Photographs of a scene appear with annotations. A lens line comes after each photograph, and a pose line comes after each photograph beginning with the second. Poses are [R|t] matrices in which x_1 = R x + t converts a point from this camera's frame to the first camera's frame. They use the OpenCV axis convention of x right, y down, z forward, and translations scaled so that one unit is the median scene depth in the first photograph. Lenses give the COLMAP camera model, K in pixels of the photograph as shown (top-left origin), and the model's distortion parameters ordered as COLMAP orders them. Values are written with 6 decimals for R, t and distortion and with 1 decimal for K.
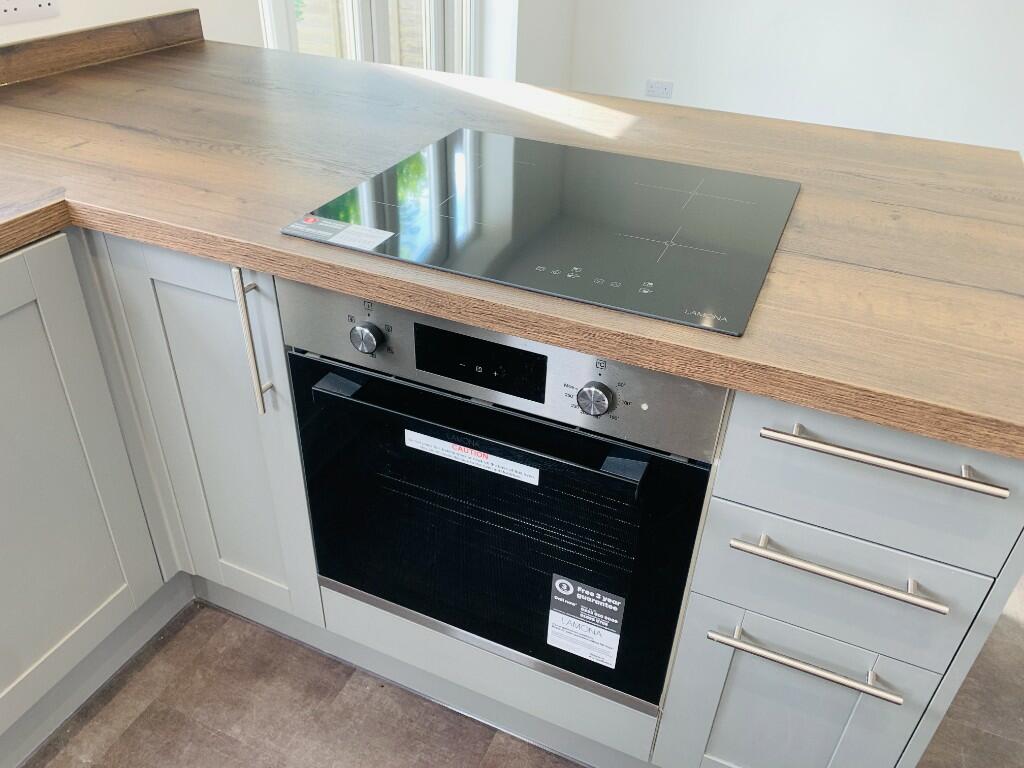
lens RADIAL K [[790.4, 0, 510.3], [0, 790.4, 384.0], [0, 0, 1]] dist [0.061614, -0.043020]
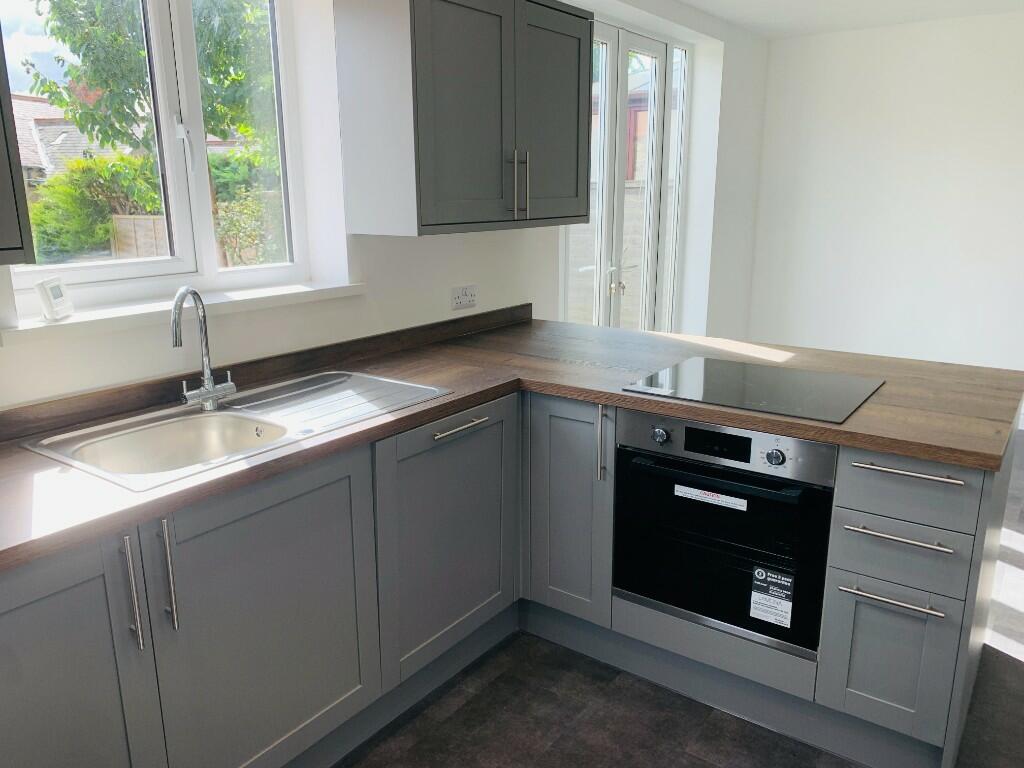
lens RADIAL K [[790.4, 0, 516.0], [0, 790.4, 385.2], [0, 0, 1]] dist [0.061614, -0.043020]
pose [[0.978184, 0.021195, -0.206656, -0.114474], [-0.090113, 0.939609, -0.330173, 0.501478], [0.187178, 0.341592, 0.921021, -0.977800]]
